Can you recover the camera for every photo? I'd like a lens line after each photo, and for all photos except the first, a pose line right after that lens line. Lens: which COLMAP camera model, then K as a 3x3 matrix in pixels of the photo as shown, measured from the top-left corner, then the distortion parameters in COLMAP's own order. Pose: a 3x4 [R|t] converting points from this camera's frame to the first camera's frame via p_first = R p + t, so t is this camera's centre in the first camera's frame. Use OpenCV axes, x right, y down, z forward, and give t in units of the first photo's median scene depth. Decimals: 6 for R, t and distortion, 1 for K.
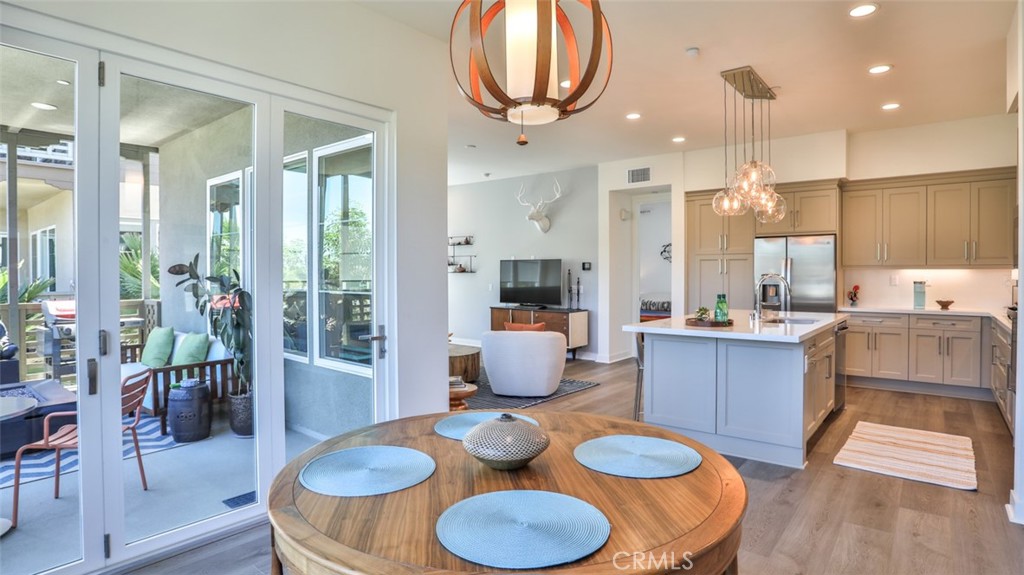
lens RADIAL K [[527.0, 0, 512.5], [0, 527.0, 281.2], [0, 0, 1]] dist [-0.073870, 0.028803]
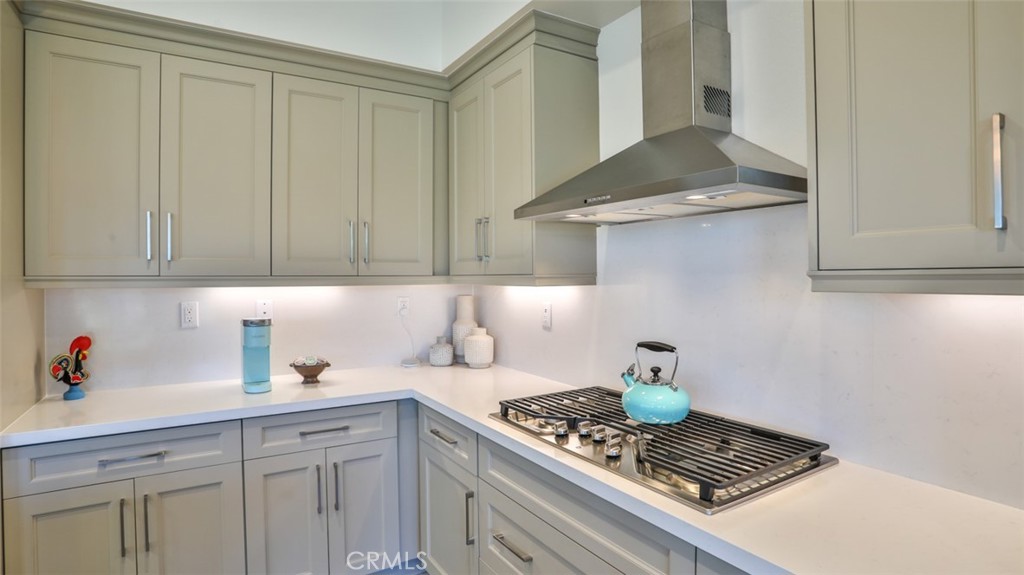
lens RADIAL K [[527.0, 0, 512.5], [0, 527.0, 281.2], [0, 0, 1]] dist [-0.073870, 0.028803]
pose [[0.317745, -0.007274, 0.948148, 0.480218], [0.016707, 0.999858, 0.002072, -0.024744], [-0.948029, 0.015182, 0.317821, 0.674968]]
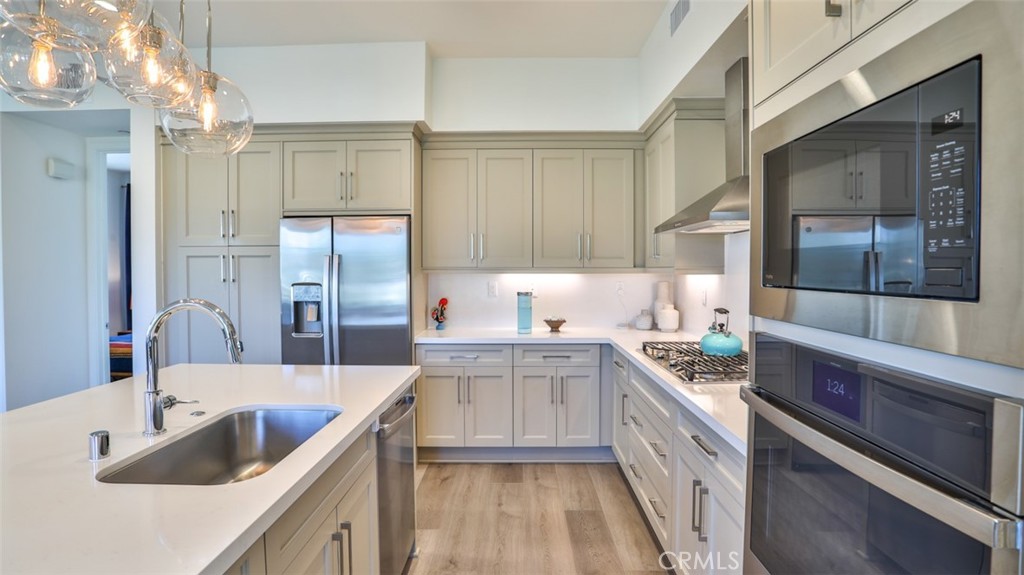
lens RADIAL K [[527.0, 0, 512.5], [0, 527.0, 281.2], [0, 0, 1]] dist [-0.073870, 0.028803]
pose [[0.776931, -0.015694, 0.629391, 0.342307], [0.009599, 0.999868, 0.013082, -0.022254], [-0.629513, -0.004123, 0.776979, 0.457958]]
